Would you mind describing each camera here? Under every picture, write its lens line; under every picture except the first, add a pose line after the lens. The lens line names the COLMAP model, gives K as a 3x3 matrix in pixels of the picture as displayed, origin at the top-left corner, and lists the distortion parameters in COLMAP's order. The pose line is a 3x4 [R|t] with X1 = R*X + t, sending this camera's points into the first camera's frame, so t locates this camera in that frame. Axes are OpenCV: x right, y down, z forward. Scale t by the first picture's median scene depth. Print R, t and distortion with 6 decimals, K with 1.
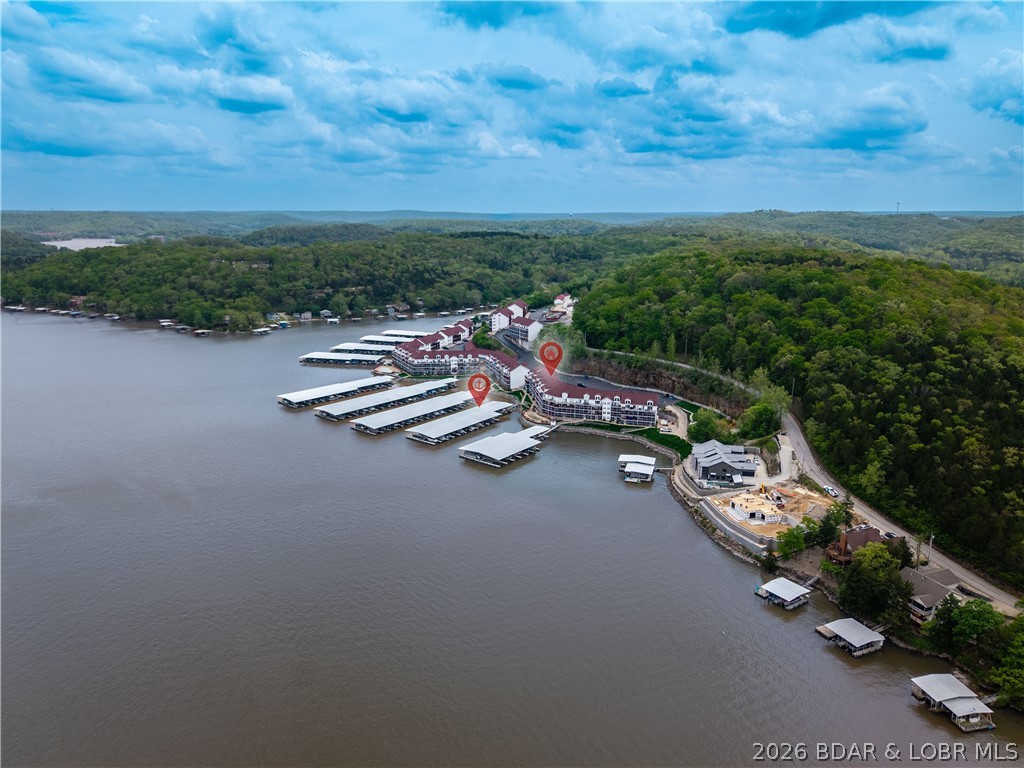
lens RADIAL K [[641.4, 0, 512.0], [0, 641.4, 384.0], [0, 0, 1]] dist [0.245074, -0.000933]
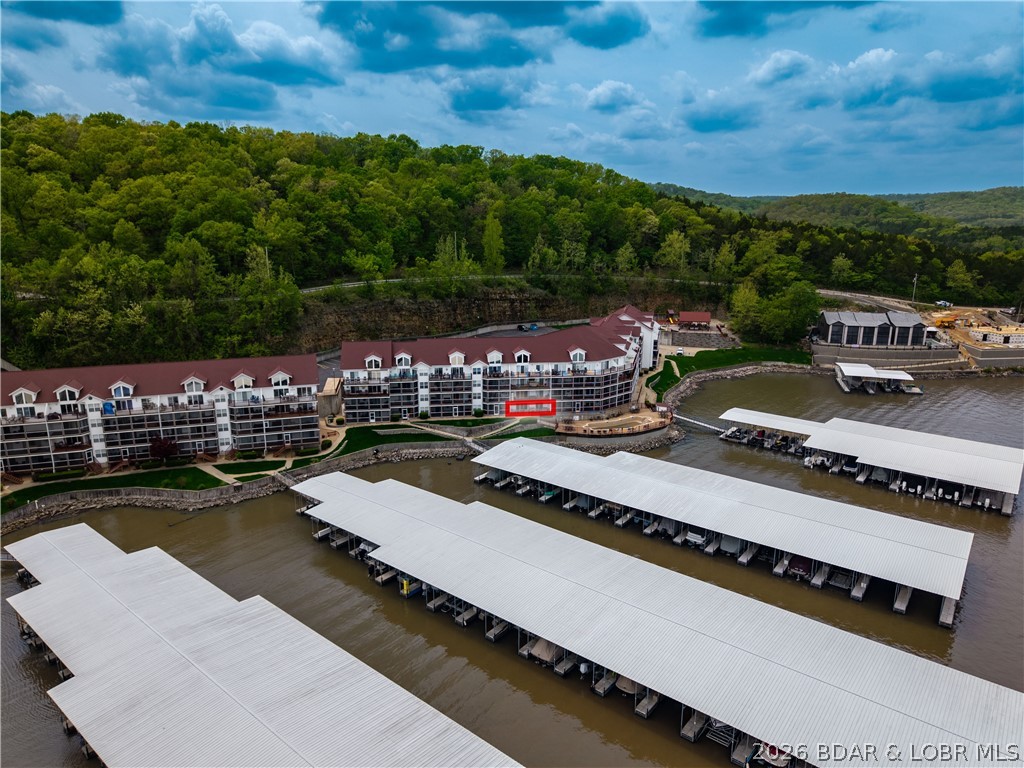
lens RADIAL K [[686.4, 0, 509.8], [0, 686.4, 383.0], [0, 0, 1]] dist [0.009890, -0.006493]
pose [[-0.013168, -0.241175, 0.970392, -0.311038], [0.237603, 0.941925, 0.237324, -0.073293], [-0.971273, 0.233693, 0.044901, 0.931086]]
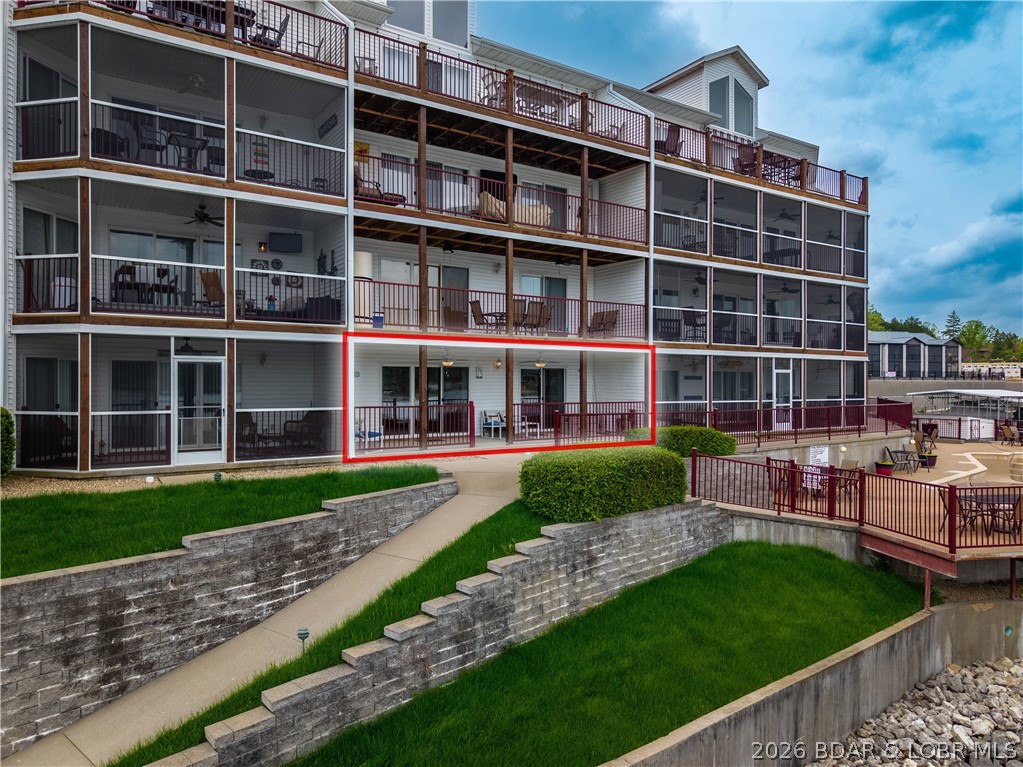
lens RADIAL K [[685.8, 0, 509.3], [0, 685.8, 382.5], [0, 0, 1]] dist [0.009890, -0.006493]
pose [[-0.432874, 0.000819, 0.901454, 0.000129], [0.217114, 0.970657, 0.103375, 0.022611], [-0.874918, 0.240467, -0.420350, 0.957925]]
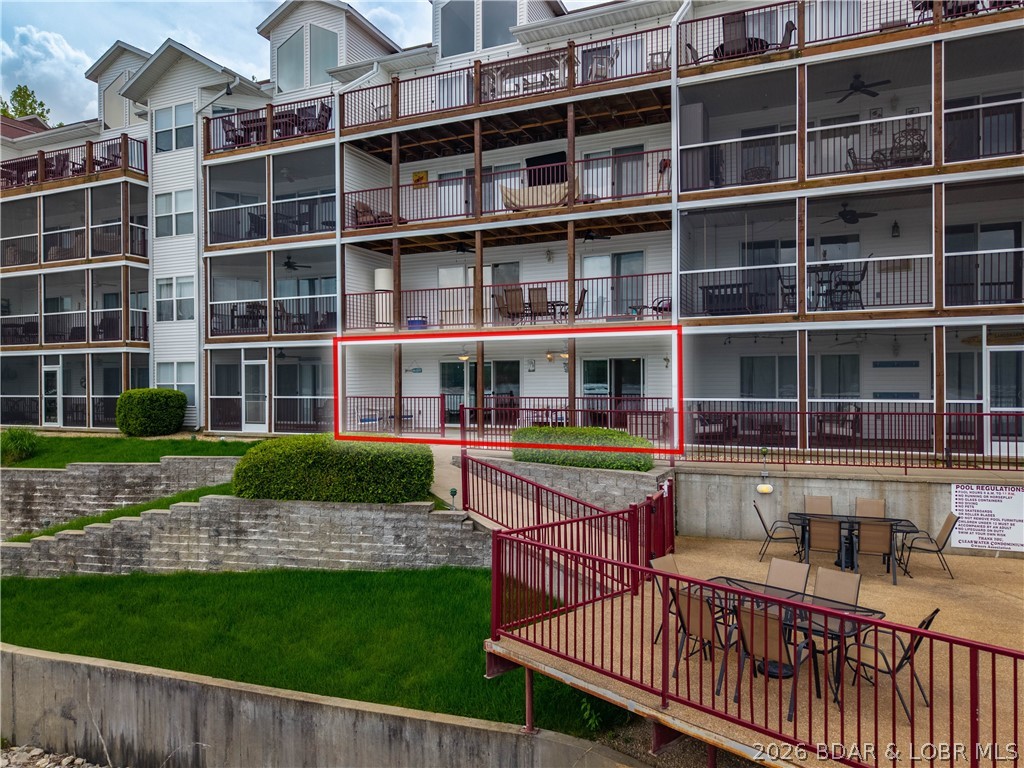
lens RADIAL K [[686.4, 0, 509.8], [0, 686.4, 383.0], [0, 0, 1]] dist [0.009890, -0.006493]
pose [[0.512770, -0.003415, 0.858519, 0.002989], [0.213014, 0.969229, -0.123371, 0.032798], [-0.831680, 0.246138, 0.497719, 0.918664]]
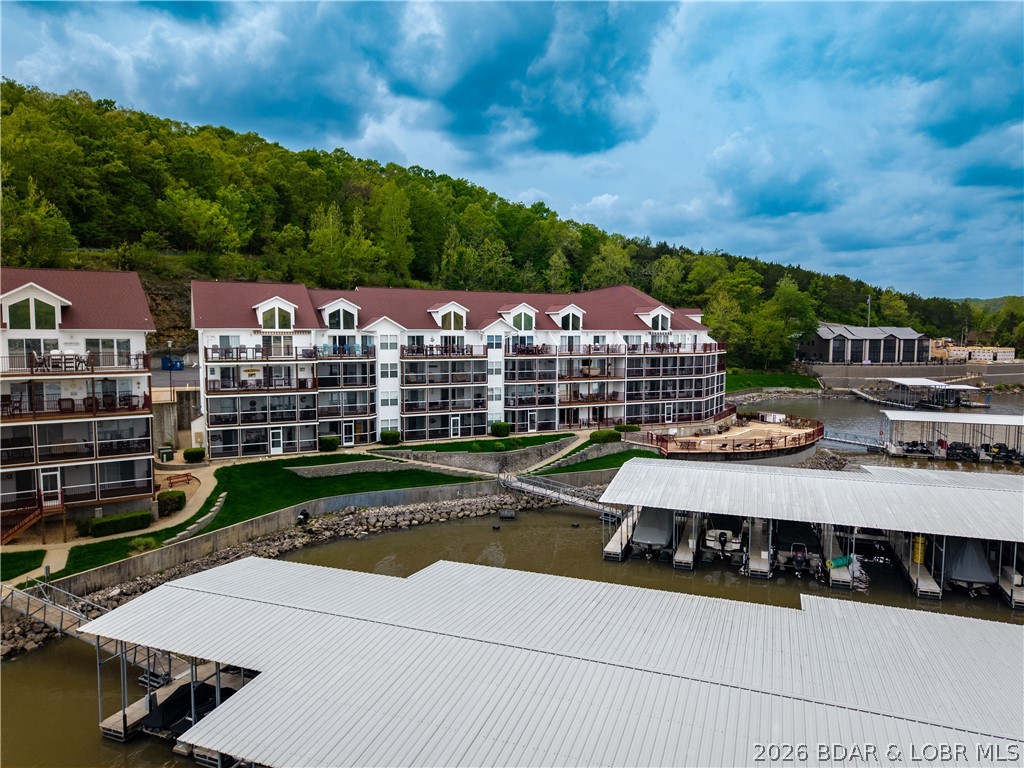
lens RADIAL K [[698.9, 0, 512.0], [0, 698.9, 384.0], [0, 0, 1]] dist [0.009301, -0.003709]
pose [[-0.317495, -0.078430, 0.945011, -0.133229], [0.224960, 0.961894, 0.155410, -0.014832], [-0.921189, 0.261932, -0.287753, 1.011647]]
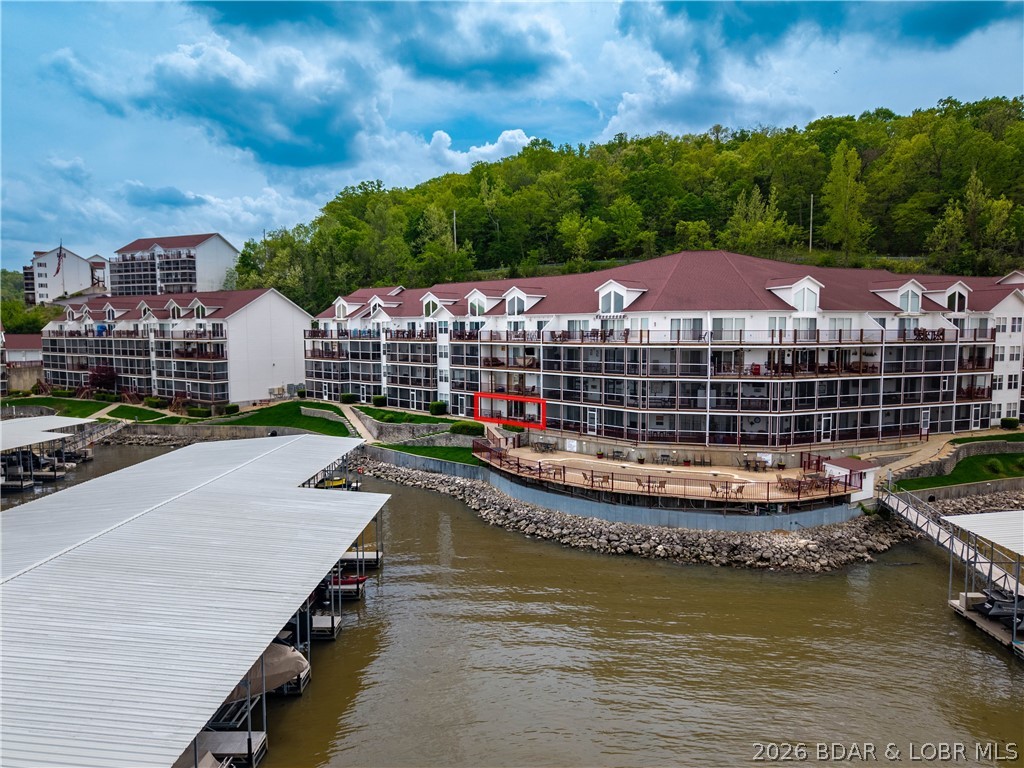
lens RADIAL K [[668.9, 0, 512.0], [0, 668.9, 384.0], [0, 0, 1]] dist [0.033230, -0.050372]
pose [[0.801341, -0.044774, 0.596529, -0.059061], [0.143552, 0.982450, -0.119098, 0.041006], [-0.580728, 0.181071, 0.793706, 0.809129]]
